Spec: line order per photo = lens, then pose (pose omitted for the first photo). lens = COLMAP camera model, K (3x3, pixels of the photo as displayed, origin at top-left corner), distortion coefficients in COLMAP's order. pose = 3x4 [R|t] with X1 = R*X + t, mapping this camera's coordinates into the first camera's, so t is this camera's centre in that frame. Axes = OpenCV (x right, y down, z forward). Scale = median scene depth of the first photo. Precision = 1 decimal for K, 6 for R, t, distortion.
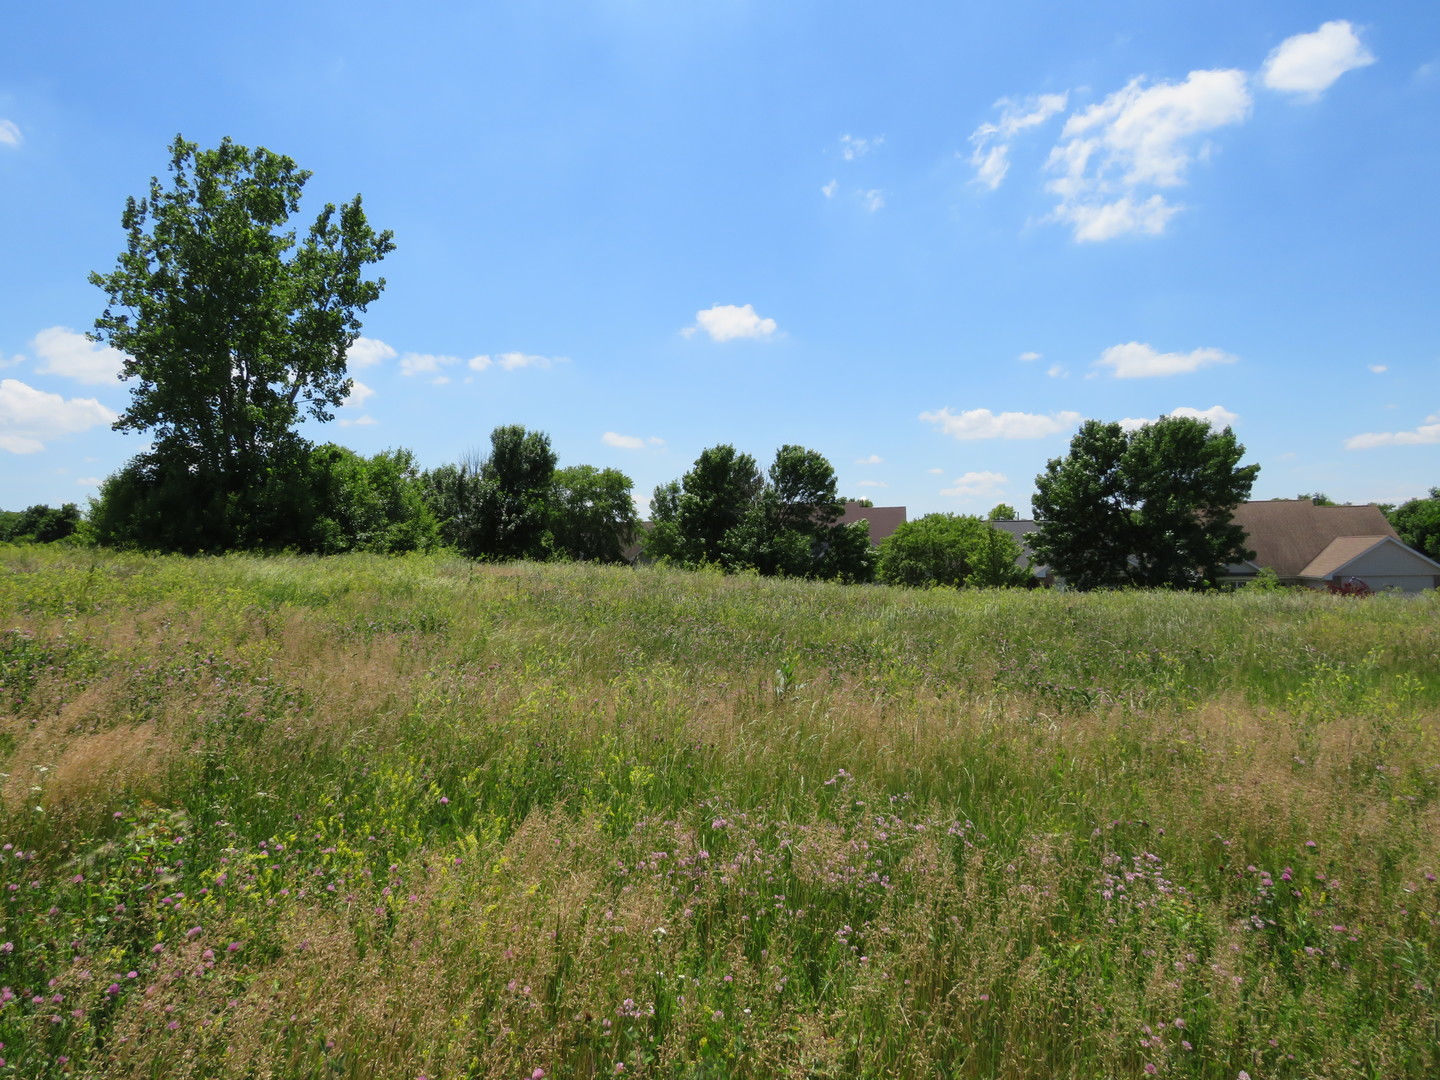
lens RADIAL K [[1049.3, 0, 711.8], [0, 1049.3, 537.3], [0, 0, 1]] dist [0.025600, 0.002076]
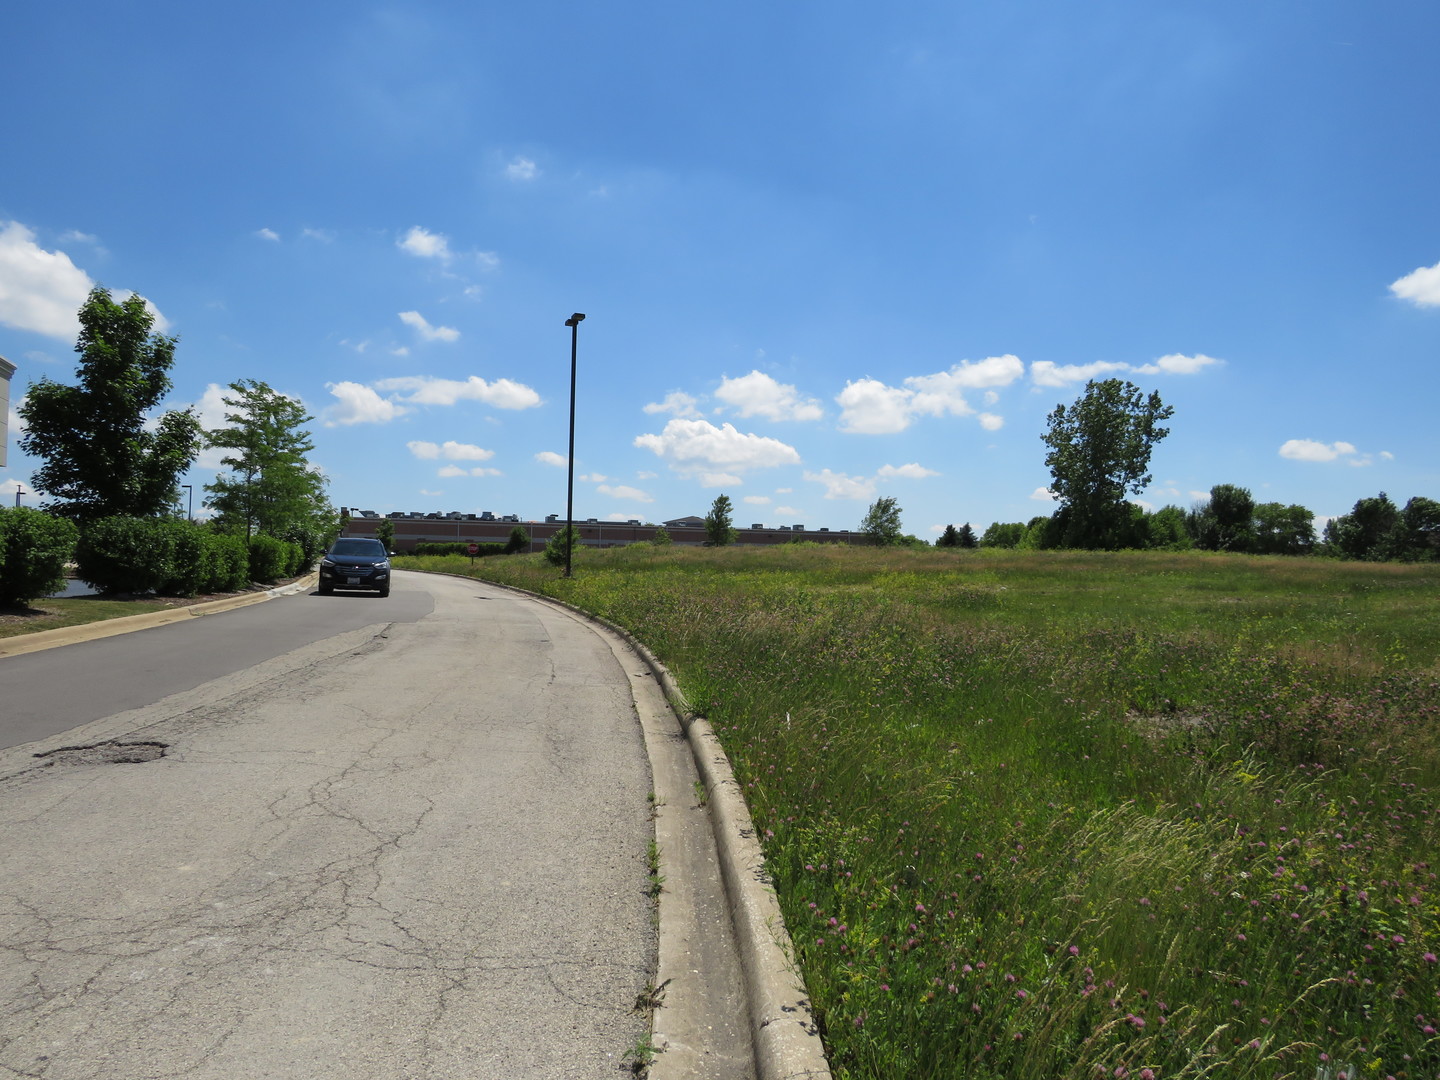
lens RADIAL K [[1049.3, 0, 711.8], [0, 1049.3, 537.3], [0, 0, 1]] dist [0.025600, 0.002076]
pose [[0.821642, 0.005232, -0.569979, 0.105590], [-0.017732, 0.999709, -0.016385, 0.020709], [0.569728, 0.023569, 0.821496, -0.919595]]
